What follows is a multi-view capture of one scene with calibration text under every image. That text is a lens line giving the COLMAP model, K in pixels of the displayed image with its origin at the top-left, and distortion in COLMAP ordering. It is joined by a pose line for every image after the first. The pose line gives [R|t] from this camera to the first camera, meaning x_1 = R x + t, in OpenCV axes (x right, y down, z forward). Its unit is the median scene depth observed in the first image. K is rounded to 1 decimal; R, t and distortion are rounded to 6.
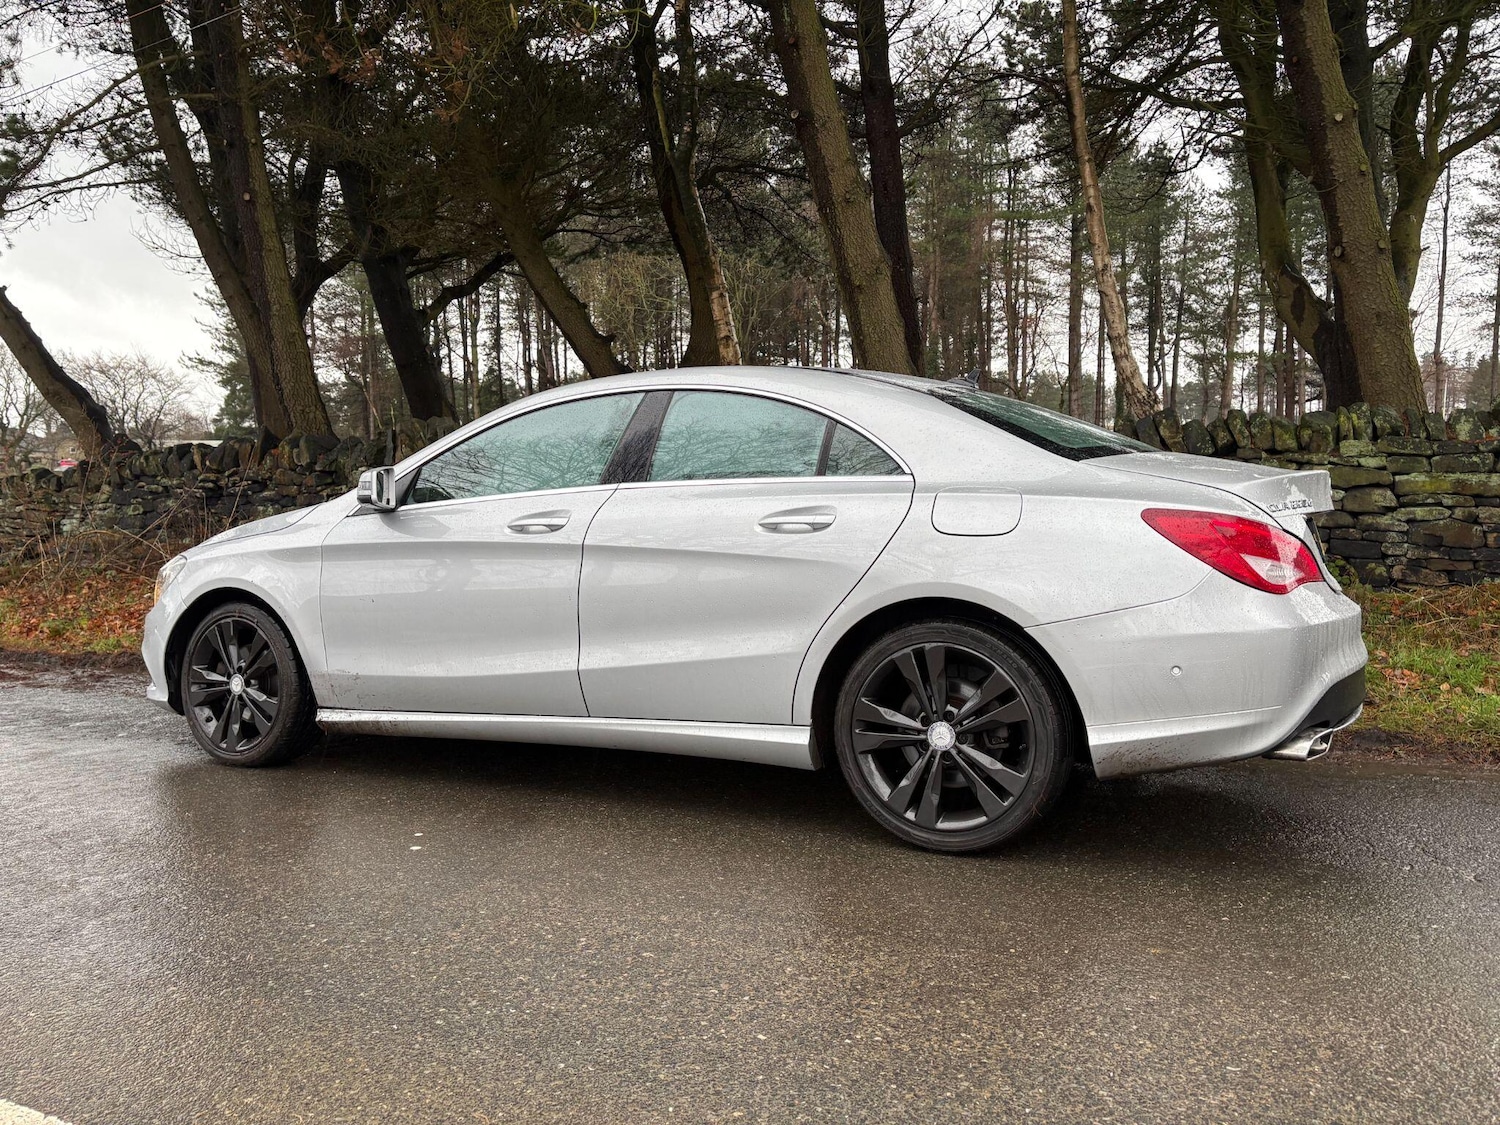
lens RADIAL K [[1131.3, 0, 746.4], [0, 1131.3, 556.5], [0, 0, 1]] dist [0.052101, -0.048921]
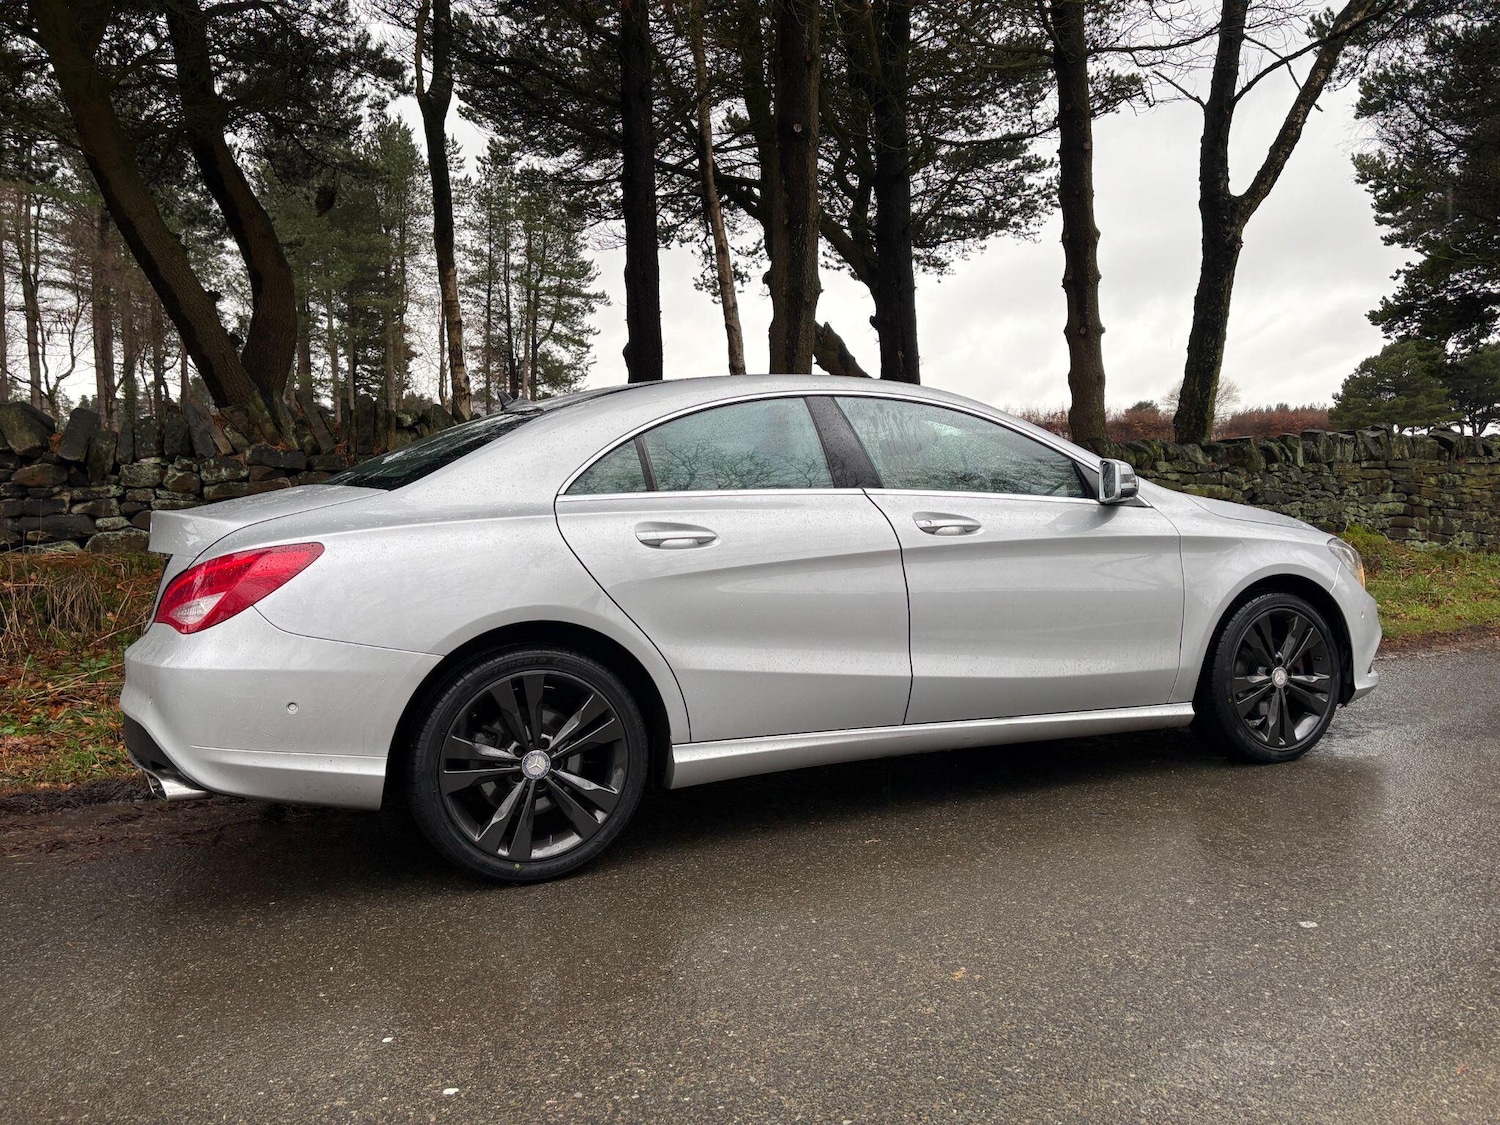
lens RADIAL K [[1131.3, 0, 751.5], [0, 1131.3, 561.0], [0, 0, 1]] dist [0.052101, -0.048921]
pose [[0.624904, -0.037520, 0.779800, -0.919827], [0.050233, 0.998707, 0.007798, -0.010085], [-0.779084, 0.034298, 0.625981, 0.463871]]
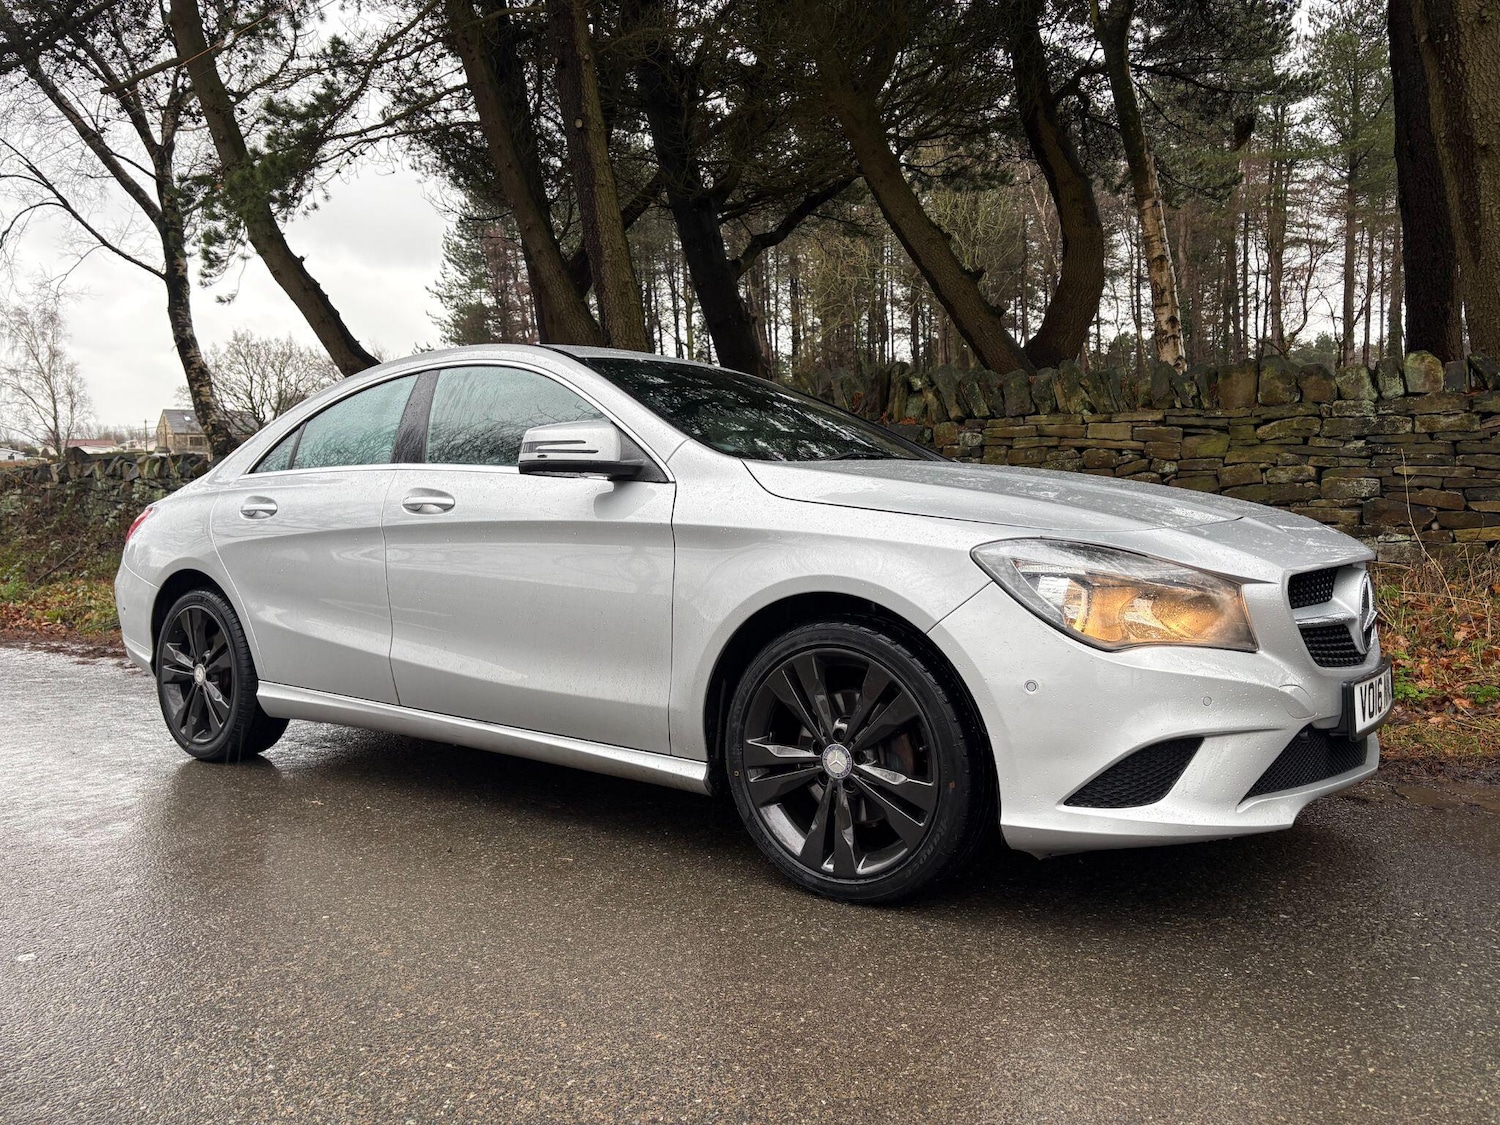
lens RADIAL K [[1131.3, 0, 748.2], [0, 1131.3, 562.4], [0, 0, 1]] dist [0.052101, -0.048921]
pose [[0.986213, -0.003794, -0.165435, -0.276616], [0.007455, 0.999741, 0.021516, -0.002274], [0.165310, -0.022452, 0.985986, 0.271817]]
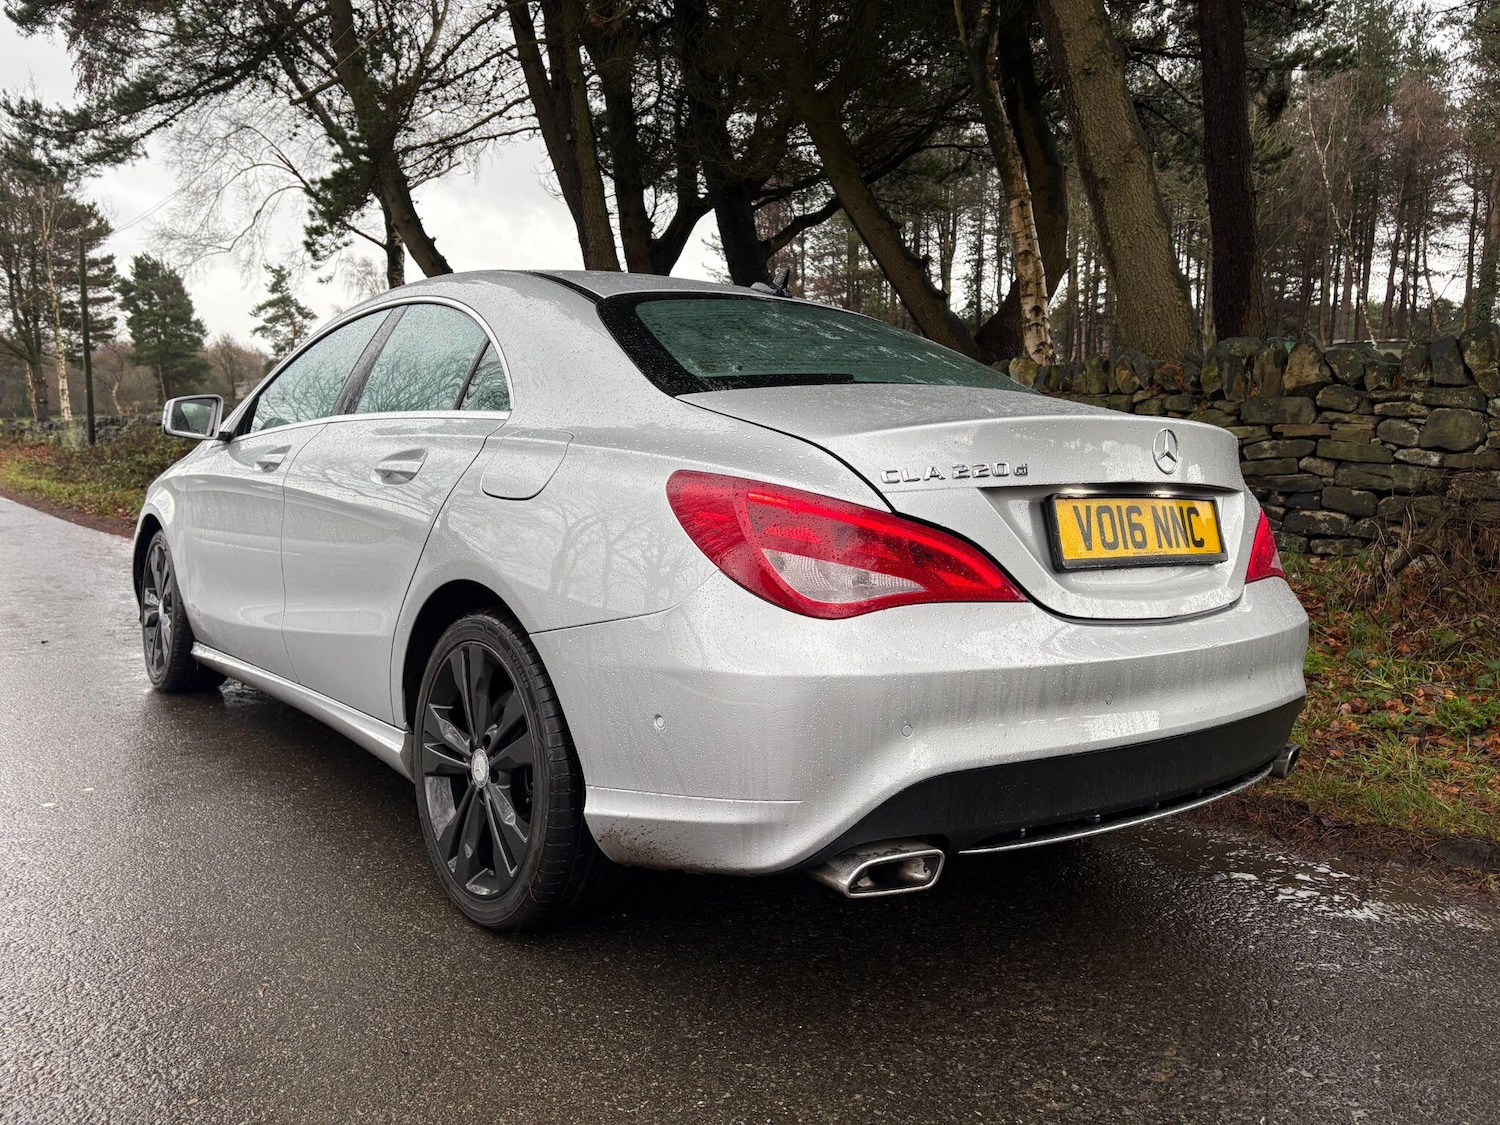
lens RADIAL K [[1131.3, 0, 751.1], [0, 1131.3, 563.6], [0, 0, 1]] dist [0.052101, -0.048921]
pose [[0.911127, 0.069333, -0.406251, 0.263809], [-0.043936, 0.996471, 0.071525, -0.014758], [0.409776, -0.047320, 0.910958, 0.171409]]
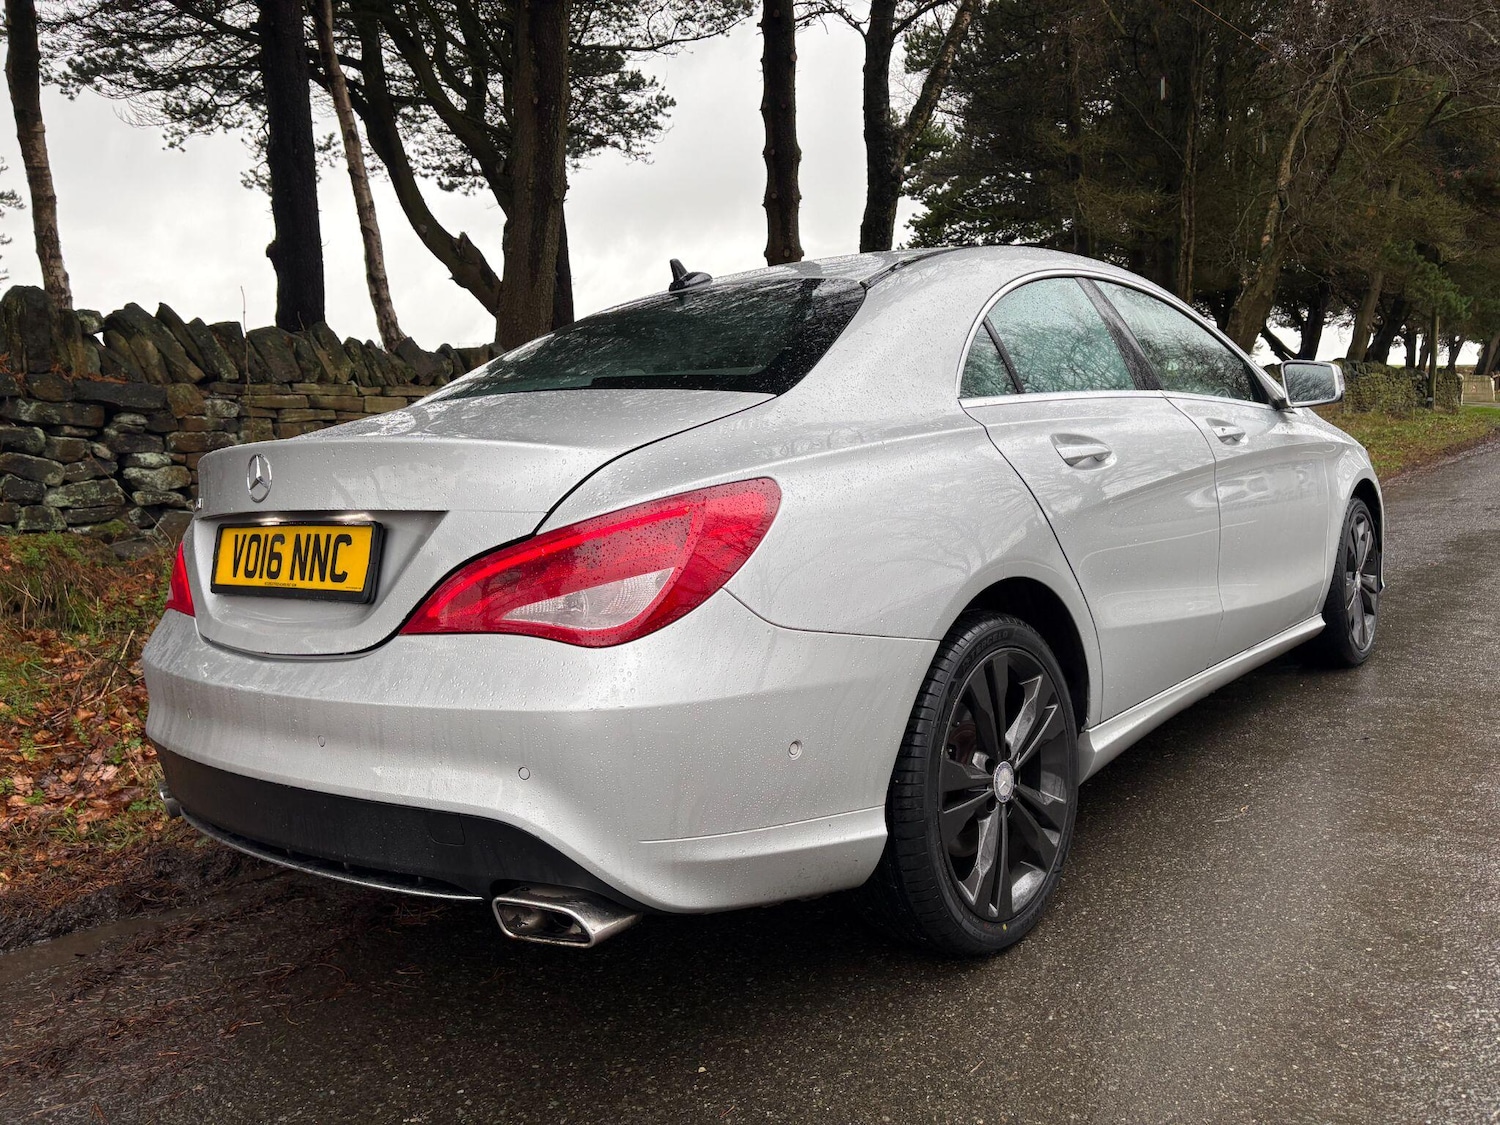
lens RADIAL K [[1131.3, 0, 758.8], [0, 1131.3, 560.4], [0, 0, 1]] dist [0.052101, -0.048921]
pose [[0.219966, -0.111111, 0.969159, -0.939710], [0.089579, 0.991595, 0.093352, -0.026161], [-0.971386, 0.066282, 0.228070, 0.781870]]
